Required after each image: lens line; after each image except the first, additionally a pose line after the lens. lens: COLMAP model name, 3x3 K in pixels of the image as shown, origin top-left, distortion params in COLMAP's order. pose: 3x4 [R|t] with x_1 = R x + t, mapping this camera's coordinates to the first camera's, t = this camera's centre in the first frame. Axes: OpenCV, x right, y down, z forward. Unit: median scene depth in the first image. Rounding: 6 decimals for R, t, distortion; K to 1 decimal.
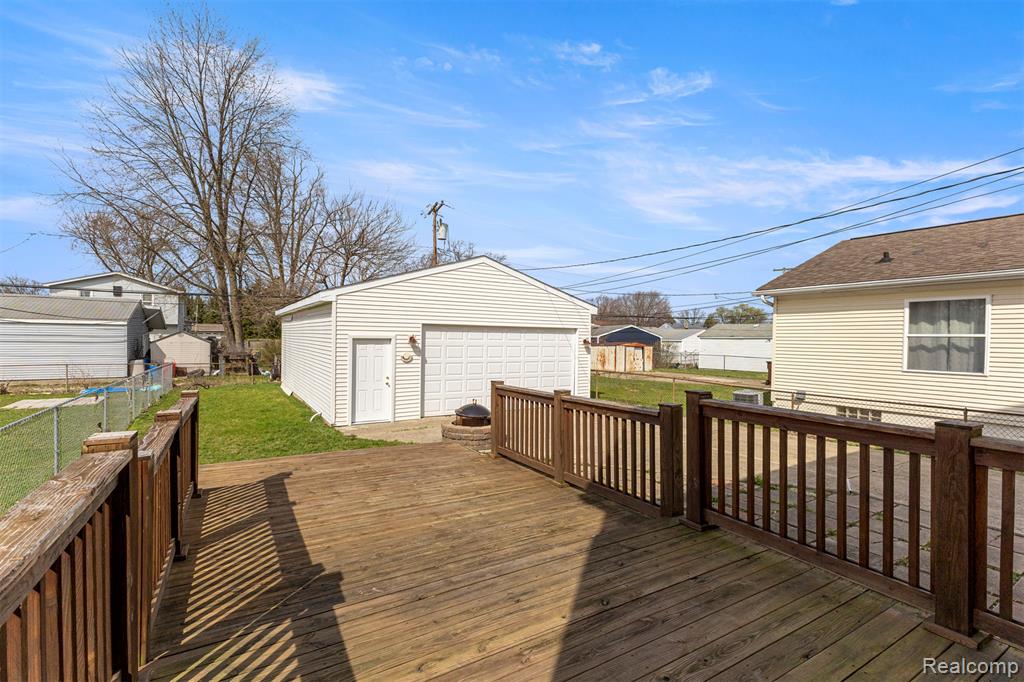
lens RADIAL K [[443.5, 0, 522.7], [0, 443.5, 338.7], [0, 0, 1]] dist [0.008802, -0.001817]
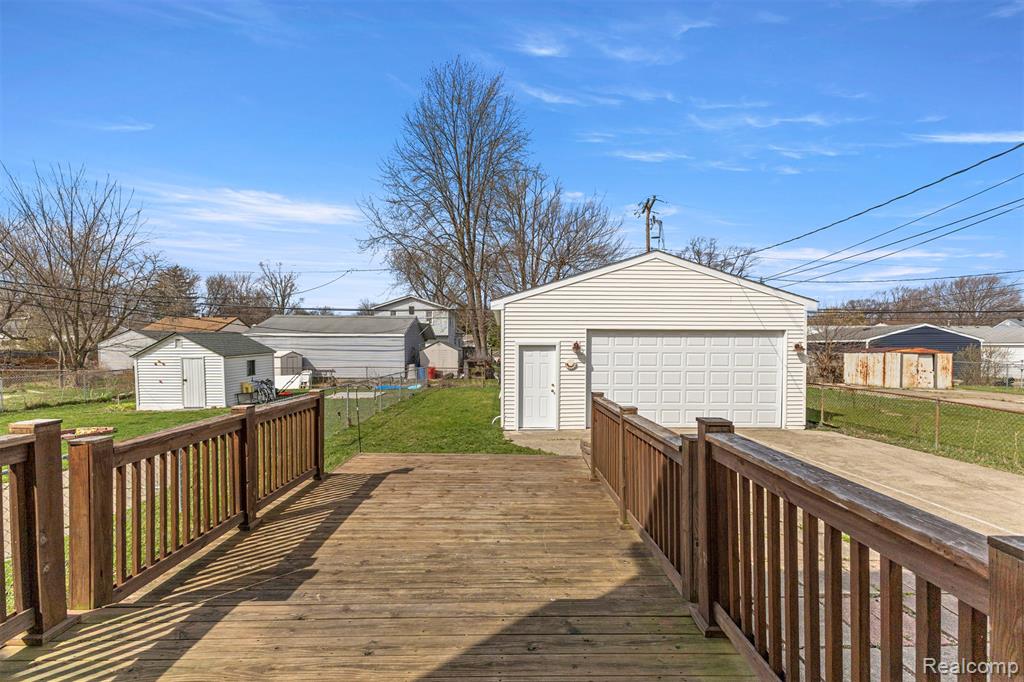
lens RADIAL K [[459.0, 0, 533.5], [0, 459.0, 353.3], [0, 0, 1]] dist [0.008621, -0.001094]
pose [[0.872896, -0.000748, -0.487906, 0.153623], [0.008865, 0.999858, 0.014327, 0.002679], [0.487826, -0.016831, 0.872779, 0.089517]]
